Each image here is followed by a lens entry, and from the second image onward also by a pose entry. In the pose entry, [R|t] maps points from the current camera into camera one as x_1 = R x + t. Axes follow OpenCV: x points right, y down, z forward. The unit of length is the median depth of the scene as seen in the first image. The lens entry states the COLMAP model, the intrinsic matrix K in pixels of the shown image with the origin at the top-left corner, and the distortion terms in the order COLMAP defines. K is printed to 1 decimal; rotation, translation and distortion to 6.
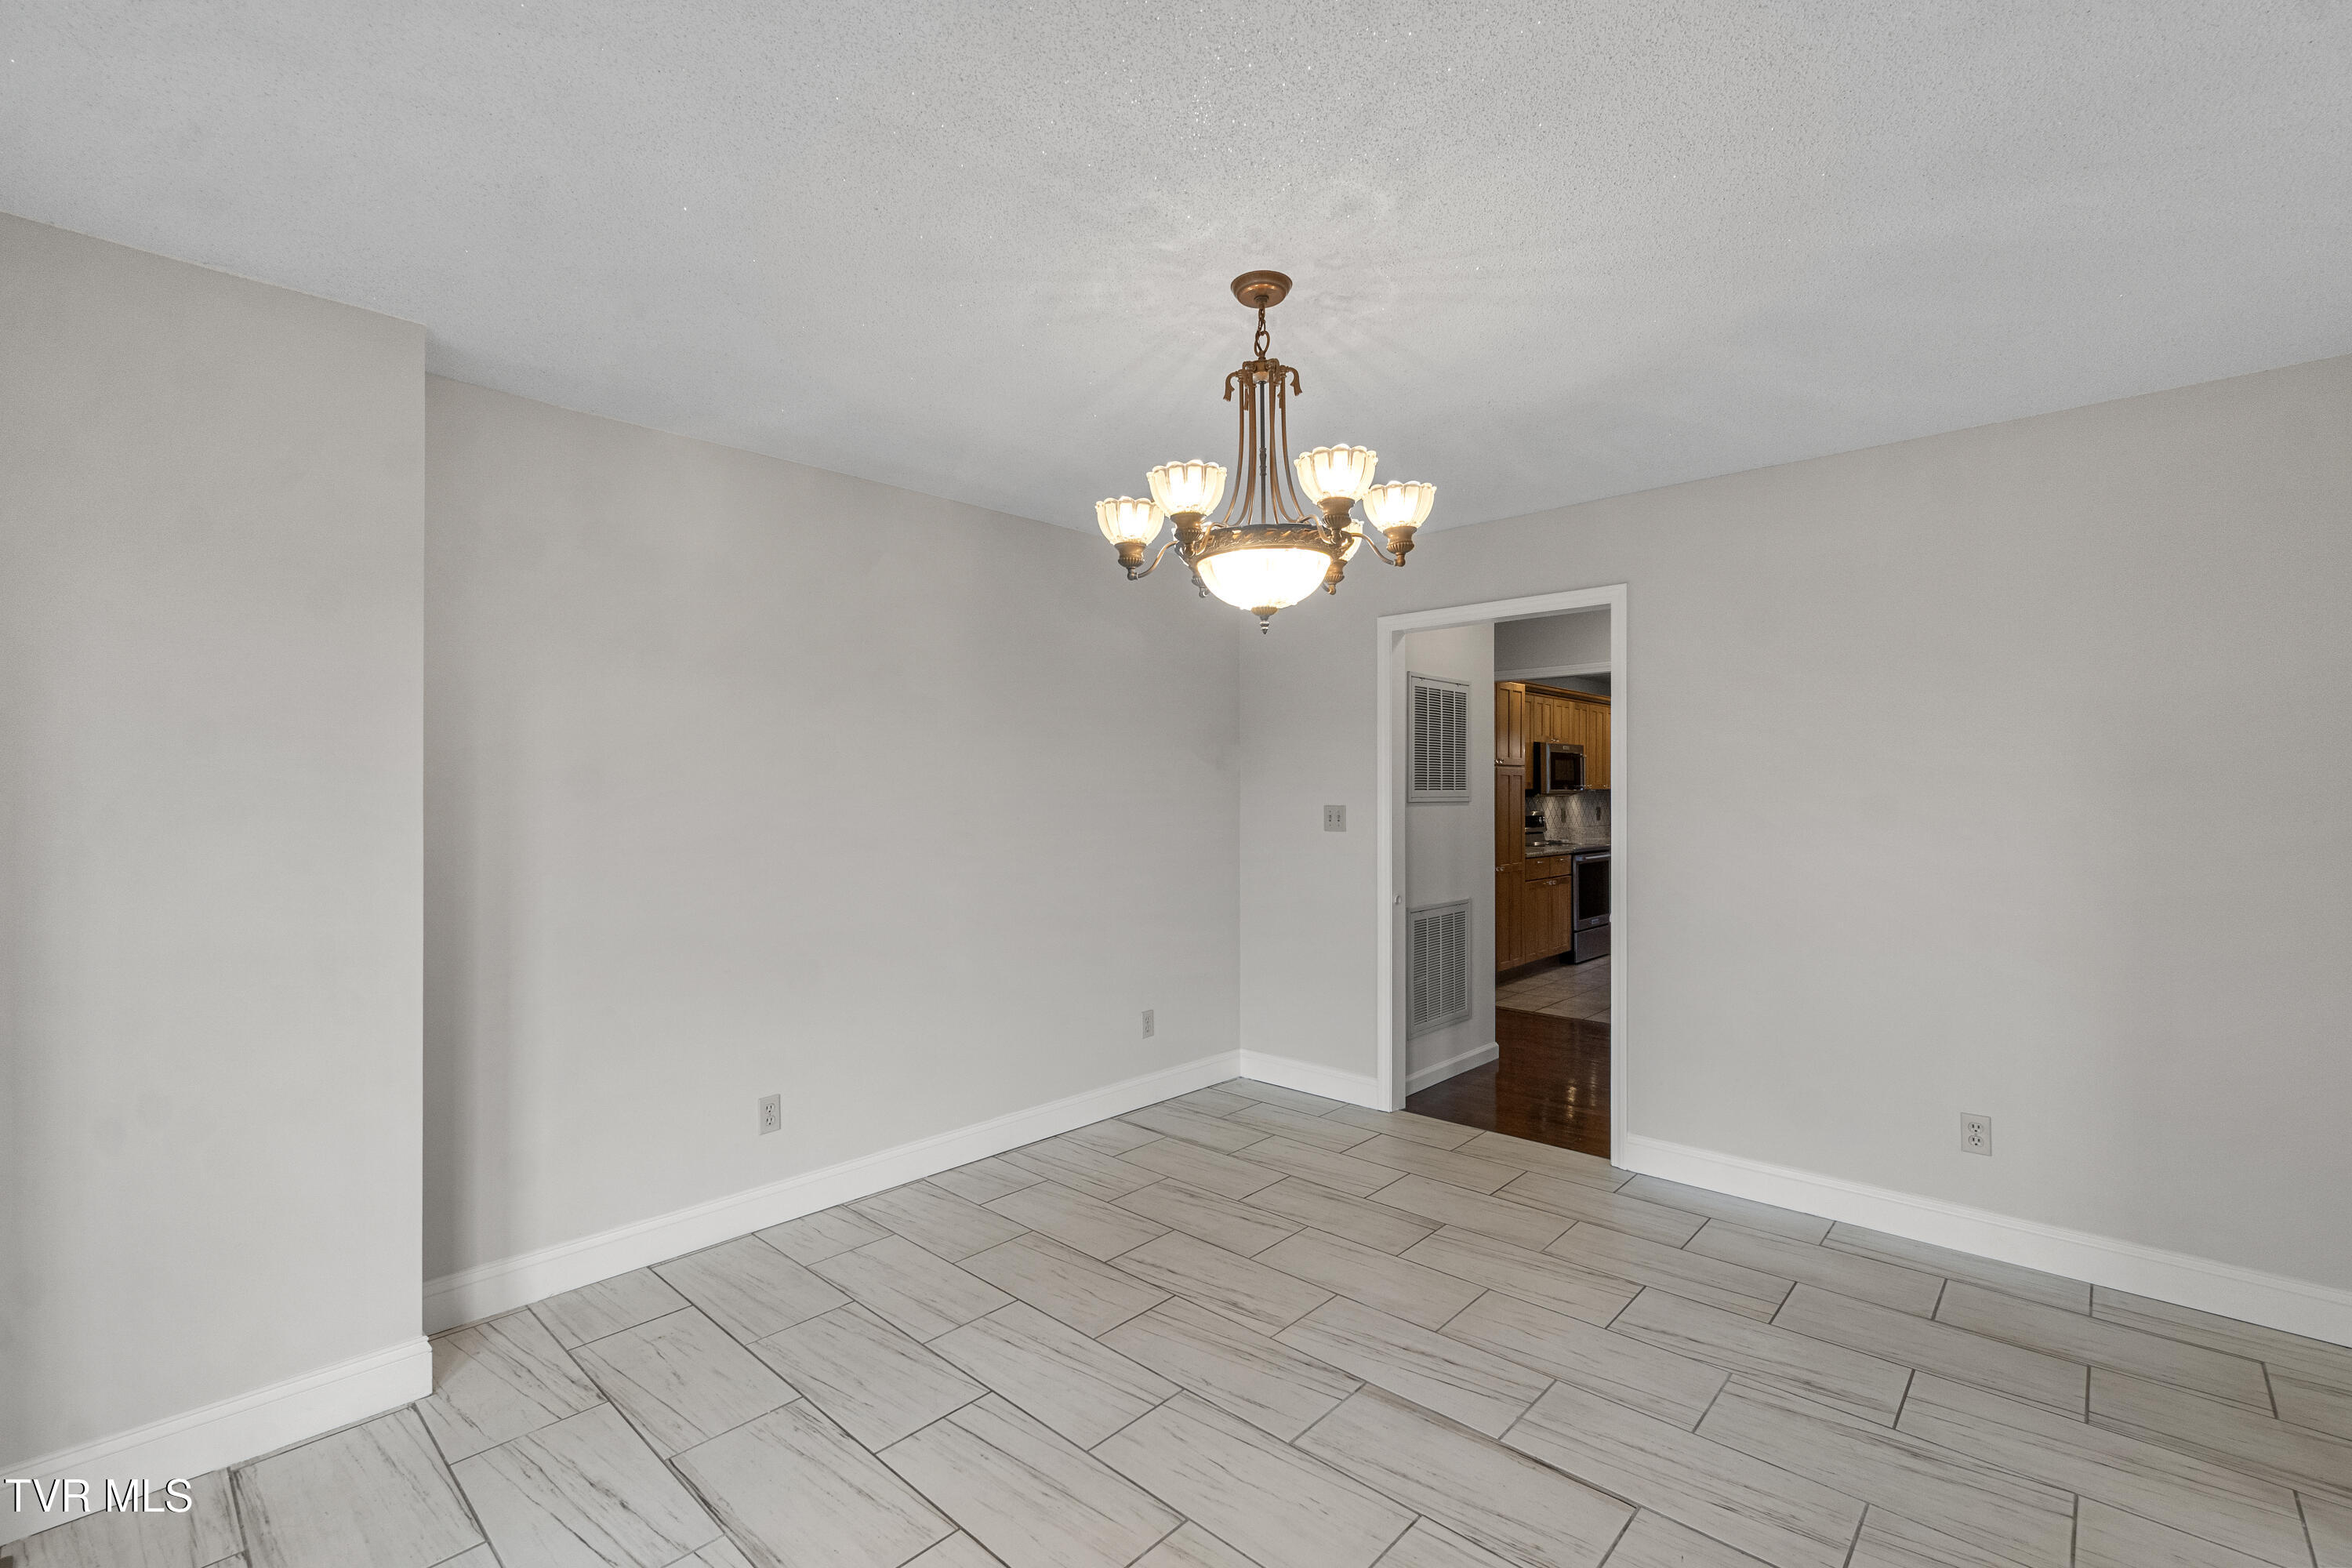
lens RADIAL K [[1017.6, 0, 1161.0], [0, 1017.6, 792.4], [0, 0, 1]] dist [-0.013422, 0.003097]
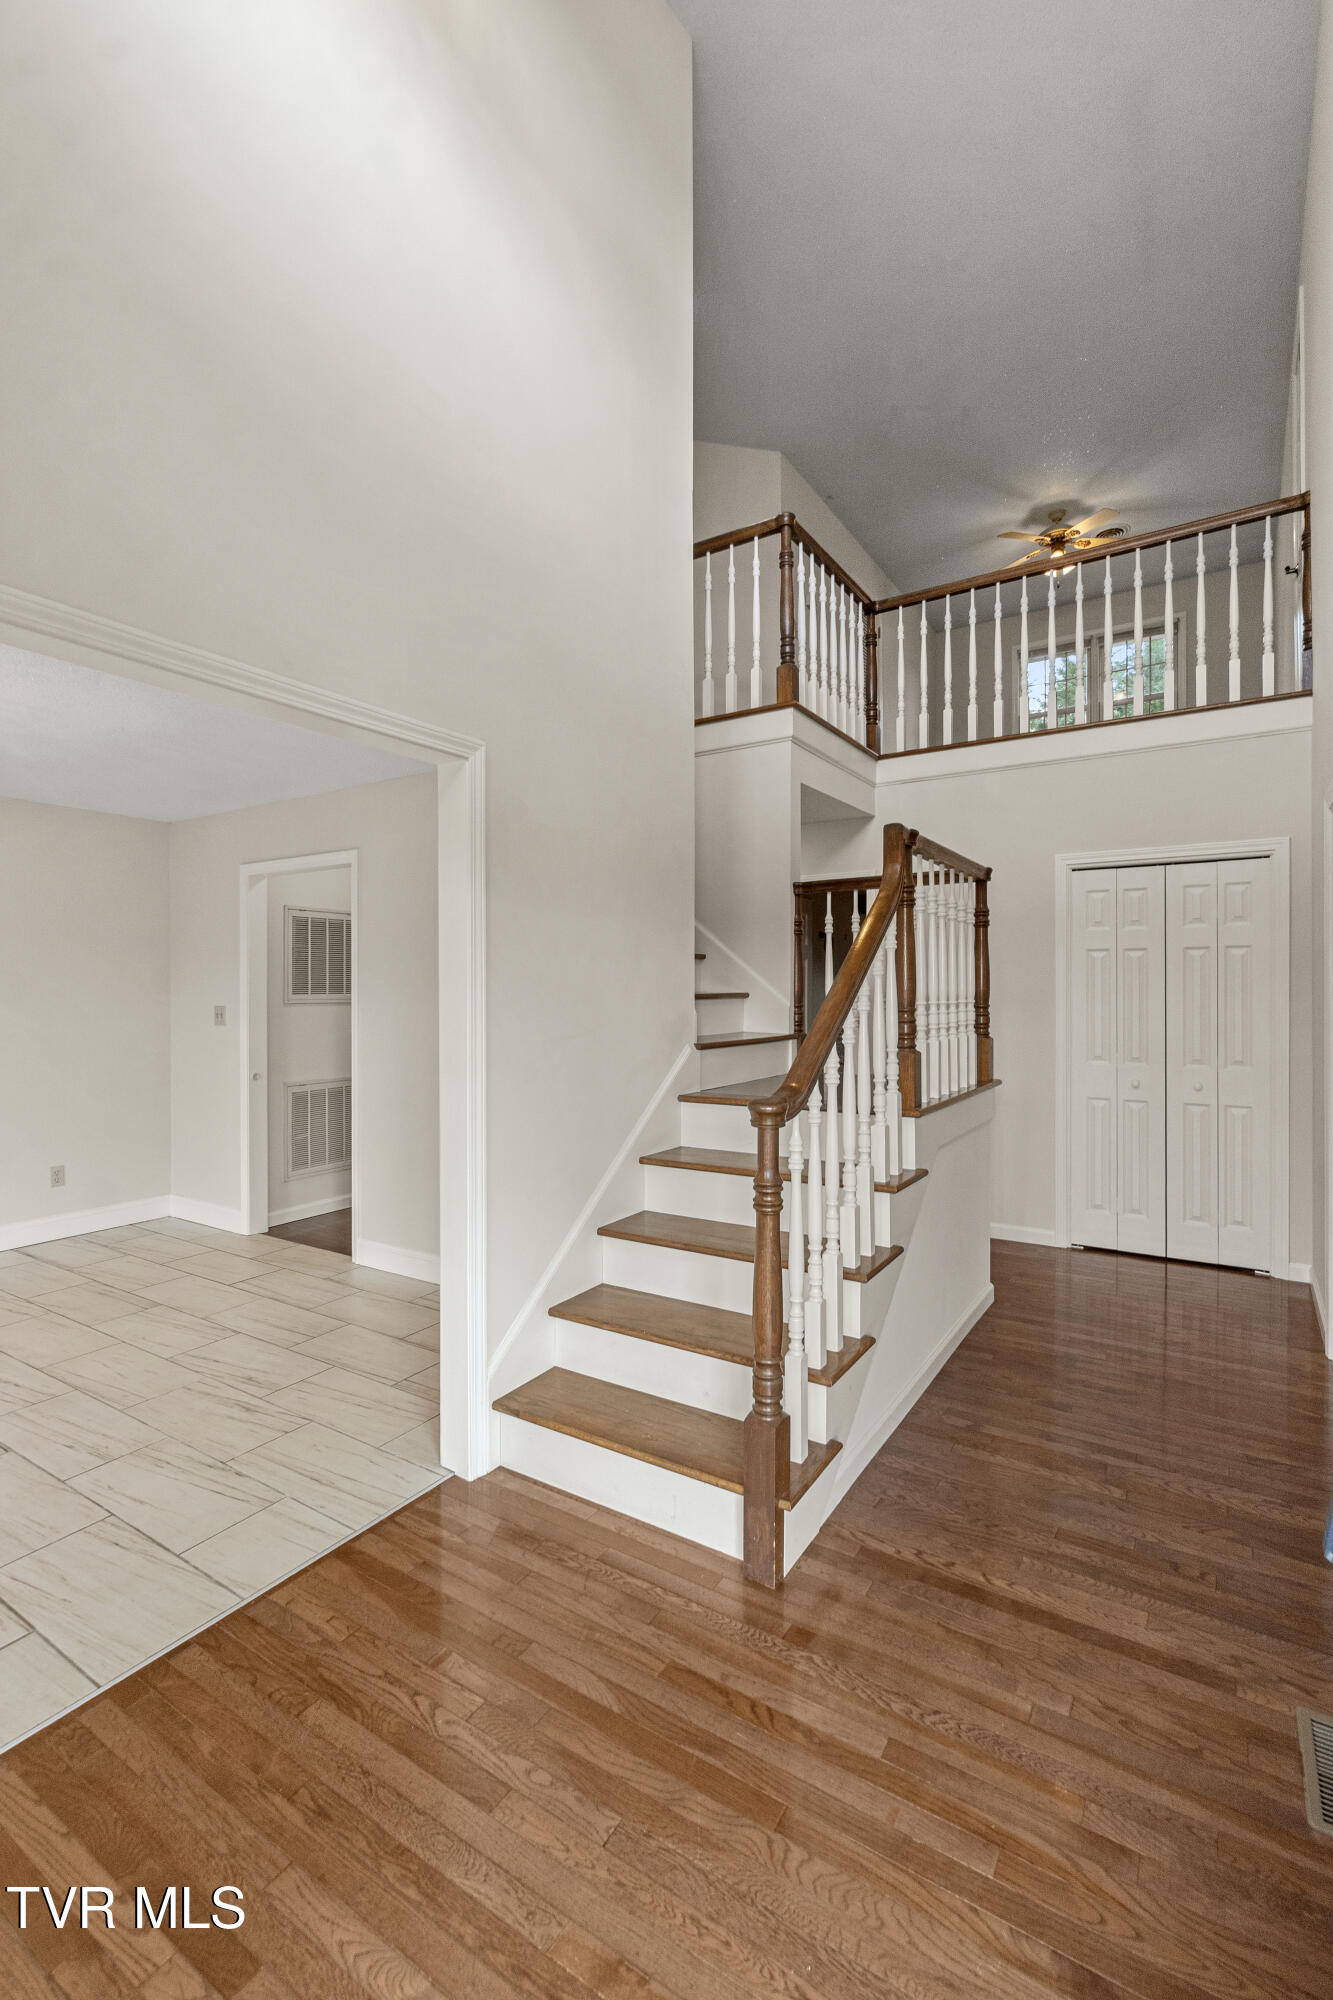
lens RADIAL K [[882.0, 0, 652.5], [0, 882.0, 989.6], [0, 0, 1]] dist [-0.012533, 0.000236]
pose [[0.982212, -0.003206, 0.187747, 0.774576], [0.003314, 0.999994, -0.000263, -0.010370], [-0.187745, 0.000881, 0.982217, -0.347892]]
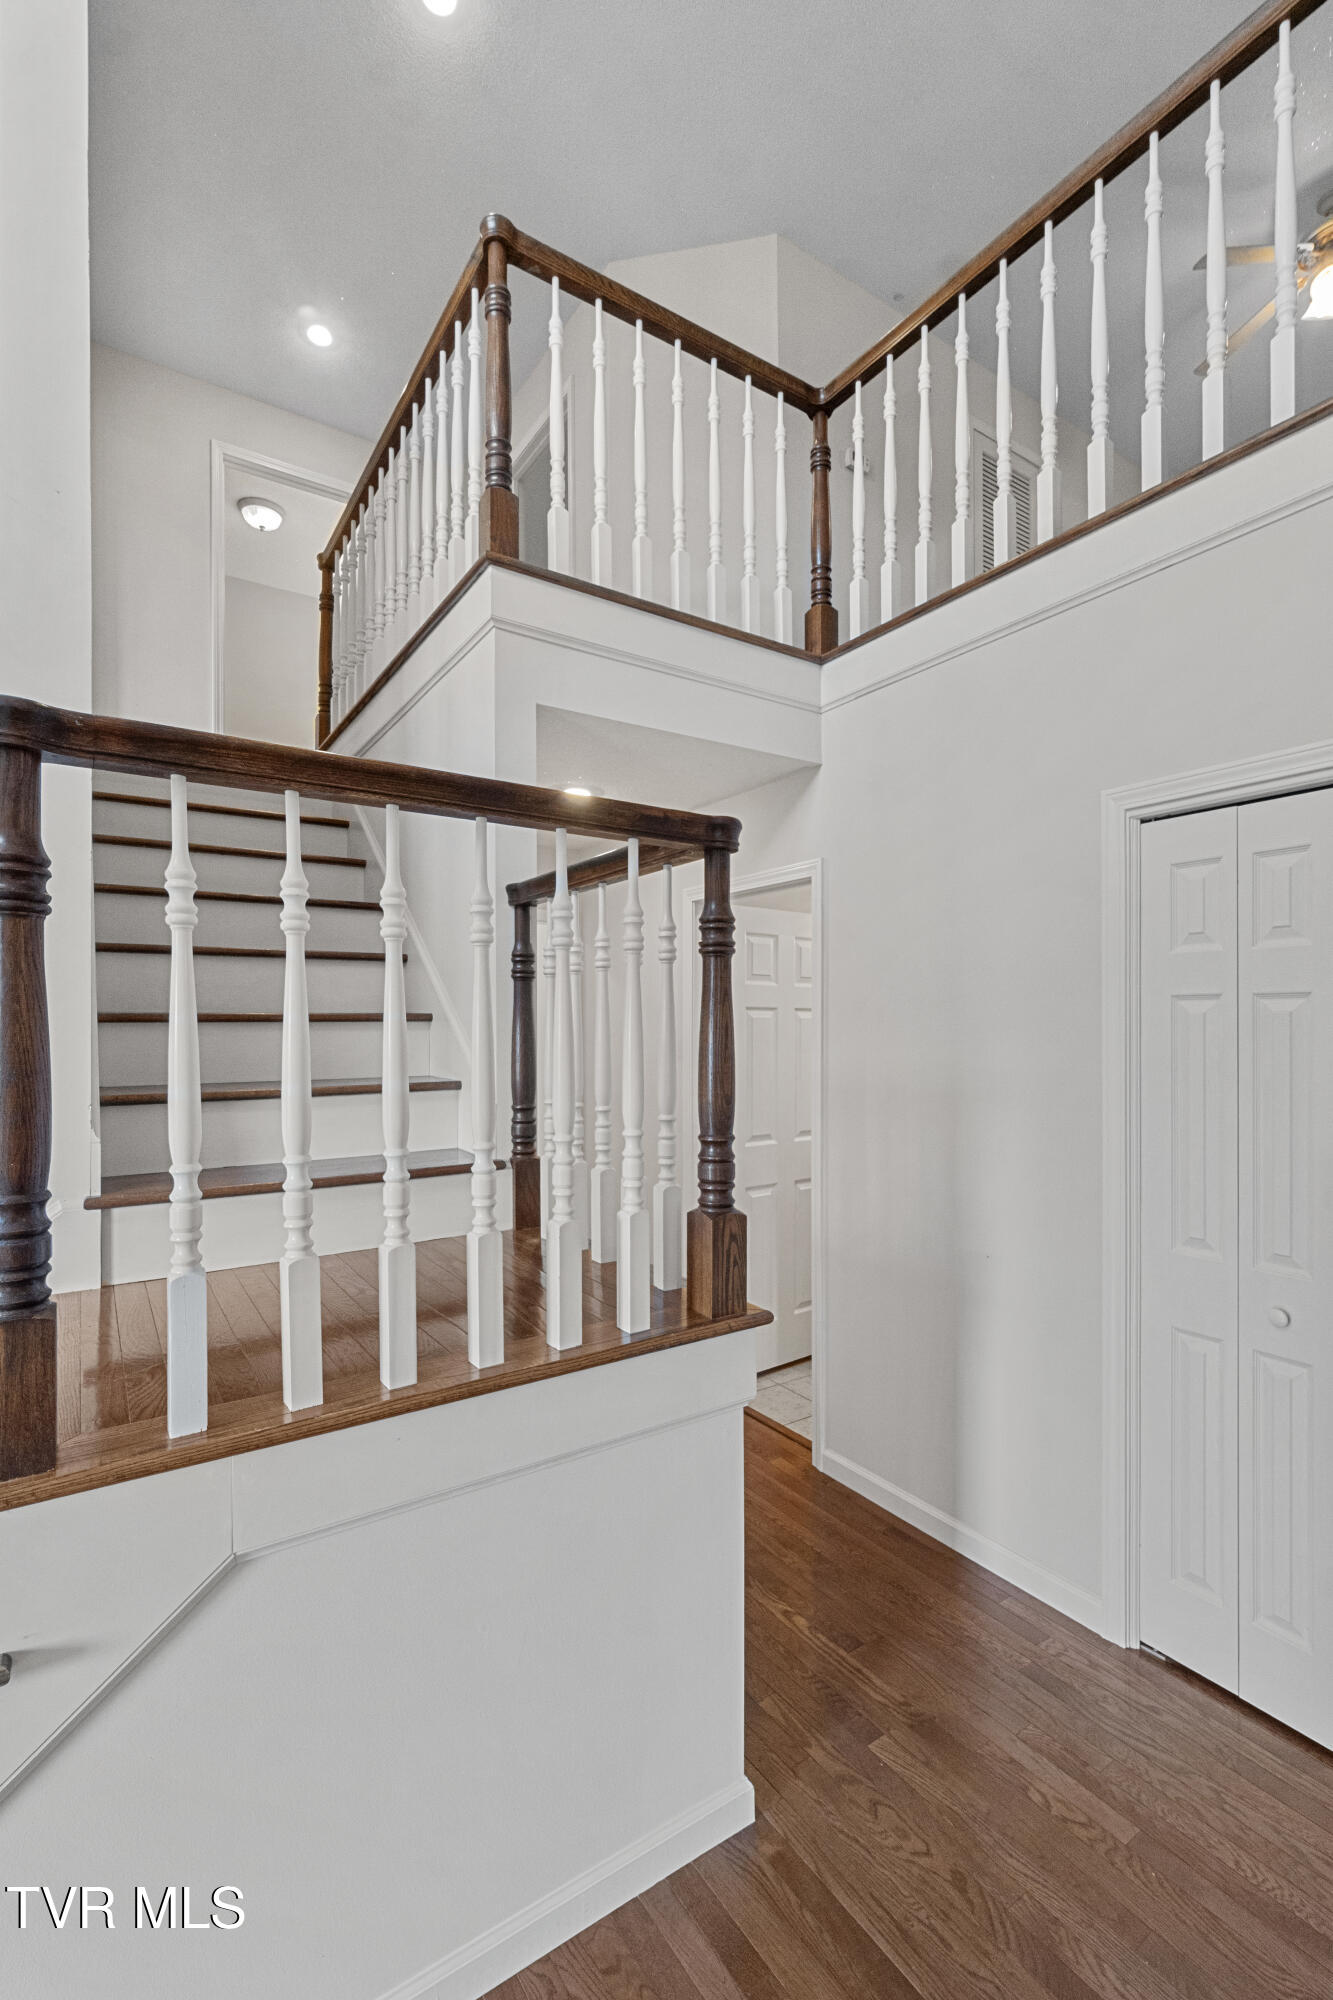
lens RADIAL K [[872.3, 0, 670.3], [0, 872.3, 1025.7], [0, 0, 1]] dist [-0.008806, 0.000952]
pose [[0.976747, -0.004690, -0.214345, 1.592124], [0.004799, 0.999988, -0.000013, -0.057571], [0.214343, -0.001016, 0.976758, 0.291747]]
